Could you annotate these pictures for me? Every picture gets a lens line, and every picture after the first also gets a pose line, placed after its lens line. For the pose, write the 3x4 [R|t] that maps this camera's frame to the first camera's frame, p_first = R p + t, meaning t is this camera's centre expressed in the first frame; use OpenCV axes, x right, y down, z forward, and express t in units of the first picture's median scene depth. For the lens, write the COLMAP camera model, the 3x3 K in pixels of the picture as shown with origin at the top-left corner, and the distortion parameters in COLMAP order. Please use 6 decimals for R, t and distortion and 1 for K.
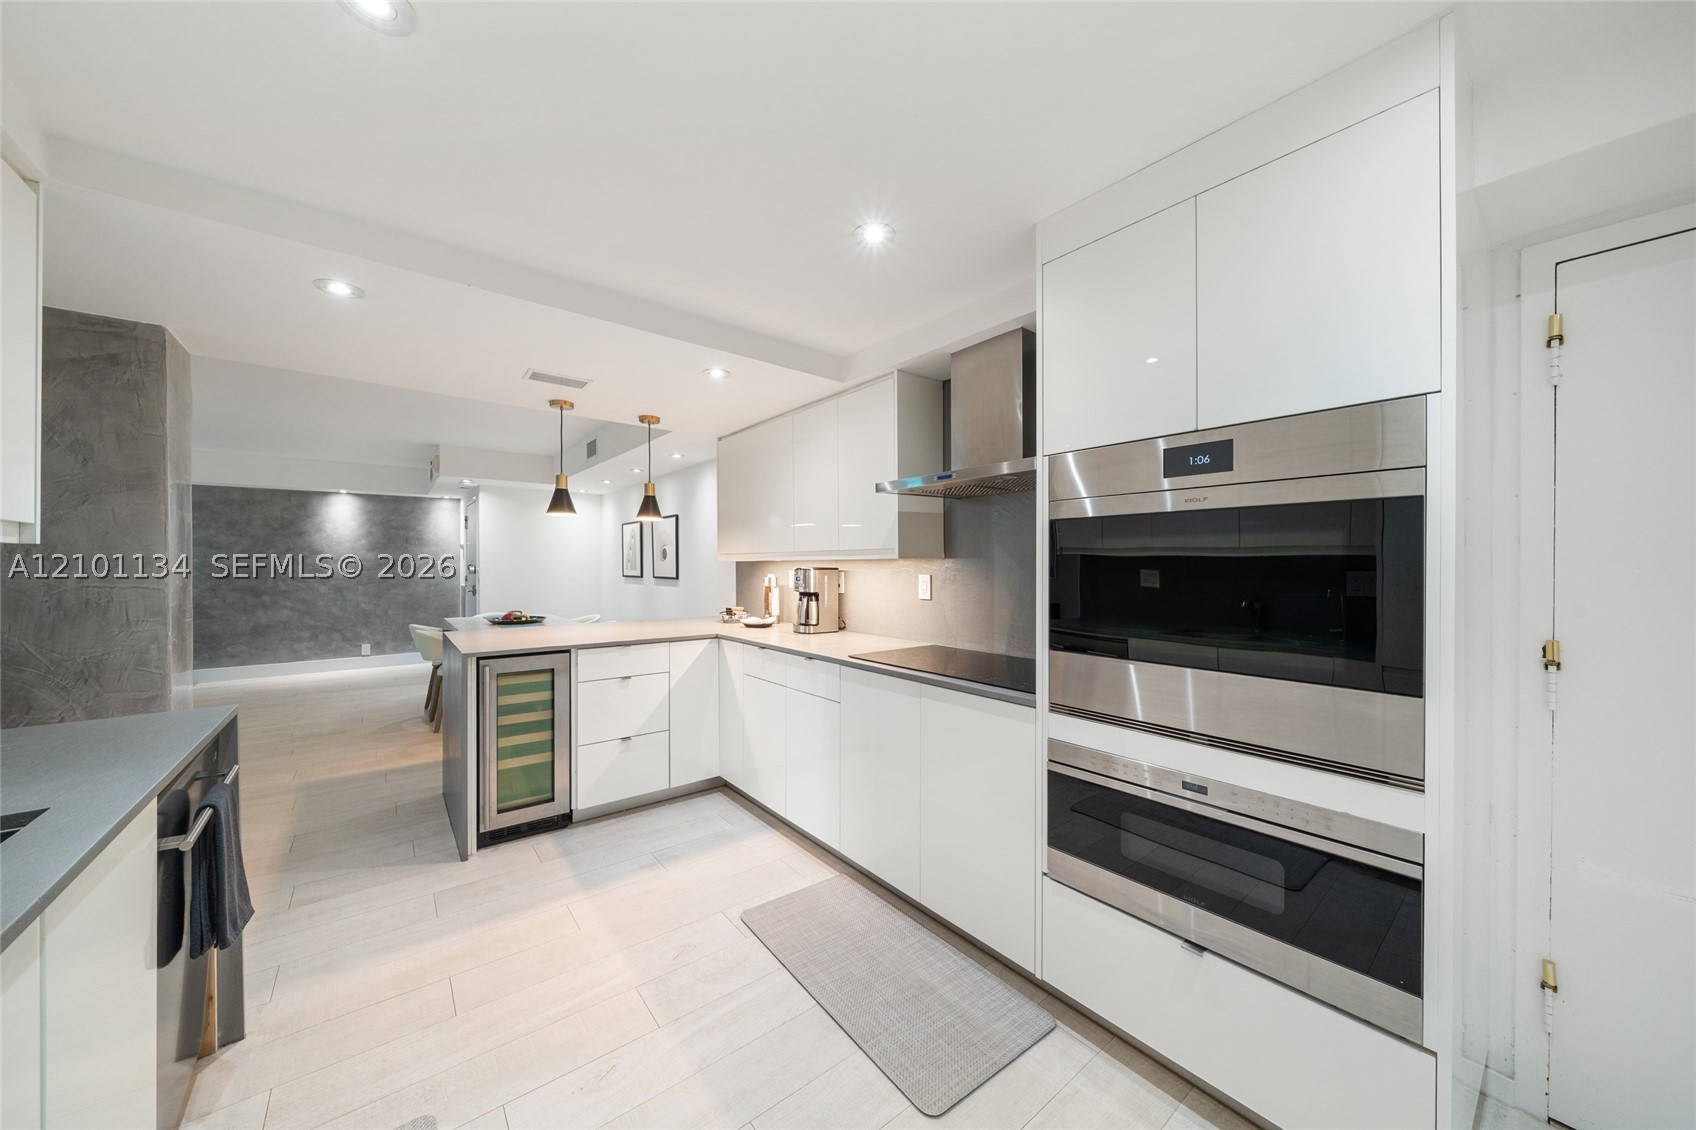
lens RADIAL K [[581.7, 0, 838.8], [0, 581.7, 565.1], [0, 0, 1]] dist [-0.000238, -0.000014]
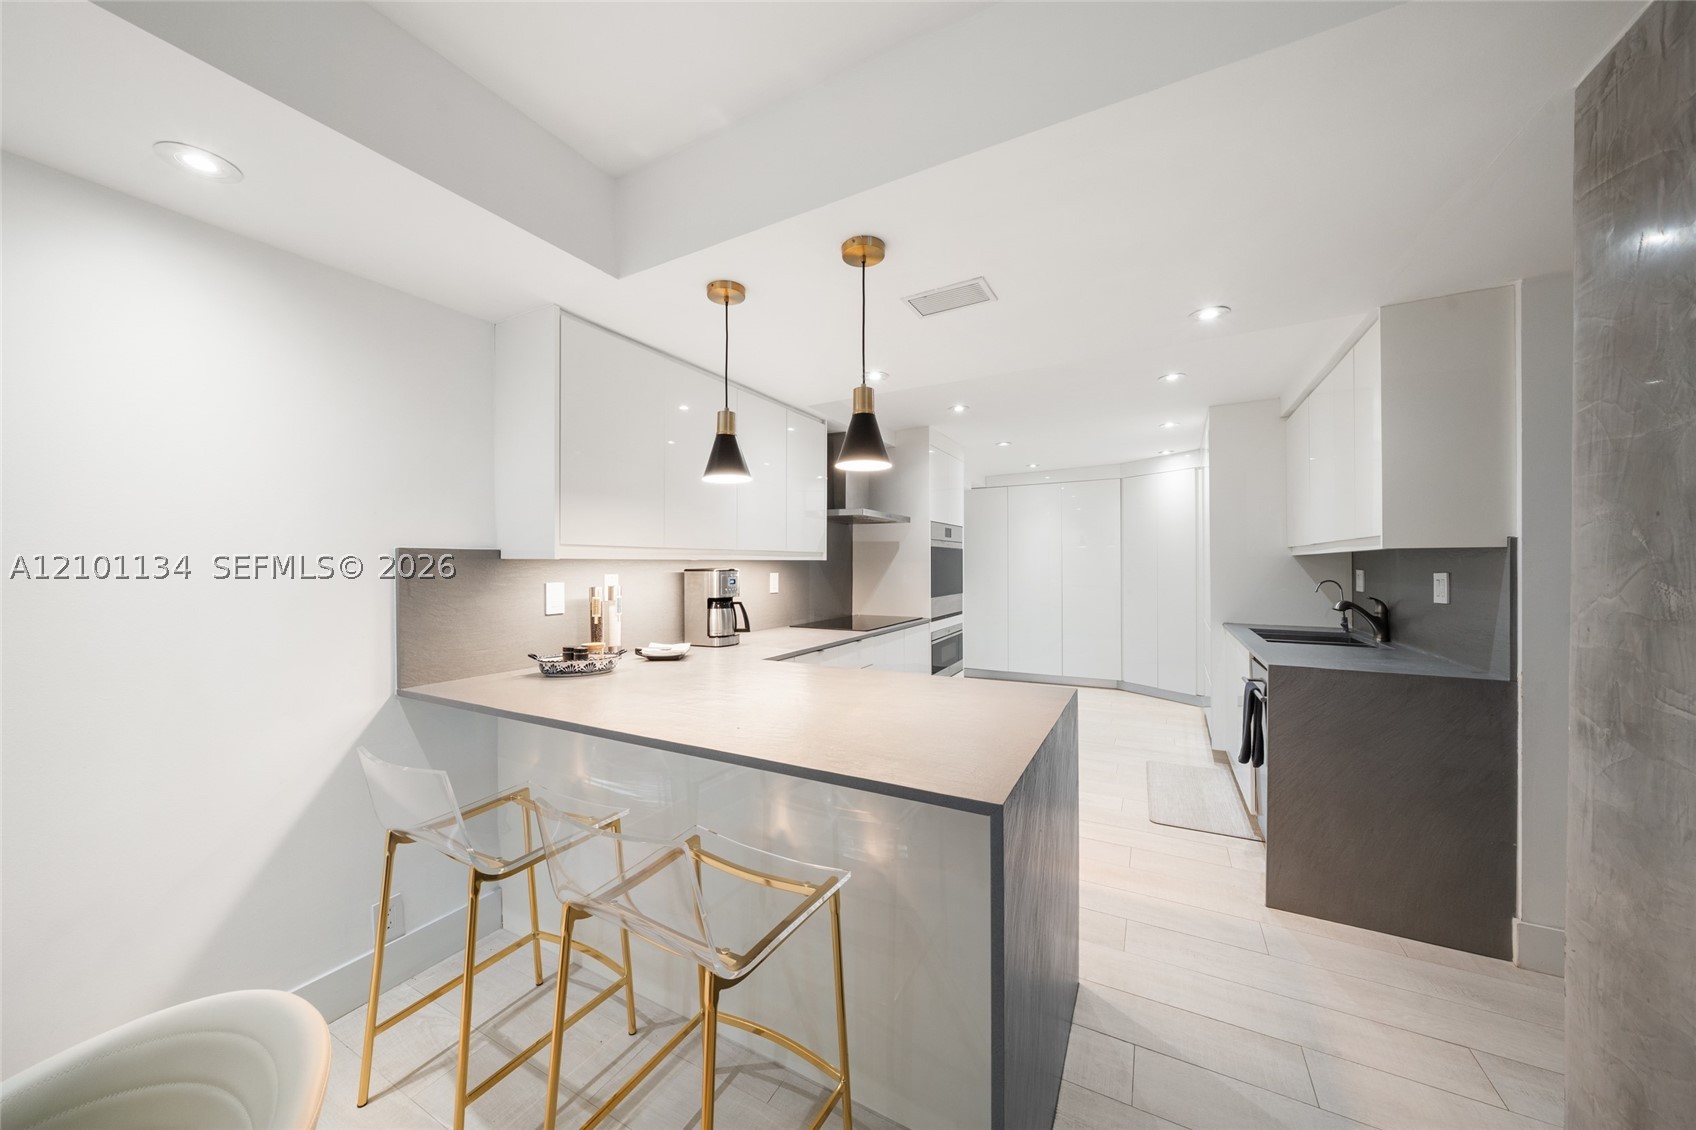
lens RADIAL K [[581.7, 0, 840.2], [0, 581.7, 565.7], [0, 0, 1]] dist [-0.000238, -0.000014]
pose [[-0.399890, -0.005943, 0.916544, -1.118886], [-0.003020, 0.999982, 0.005167, -0.005483], [-0.916558, -0.000702, -0.399901, 1.471414]]
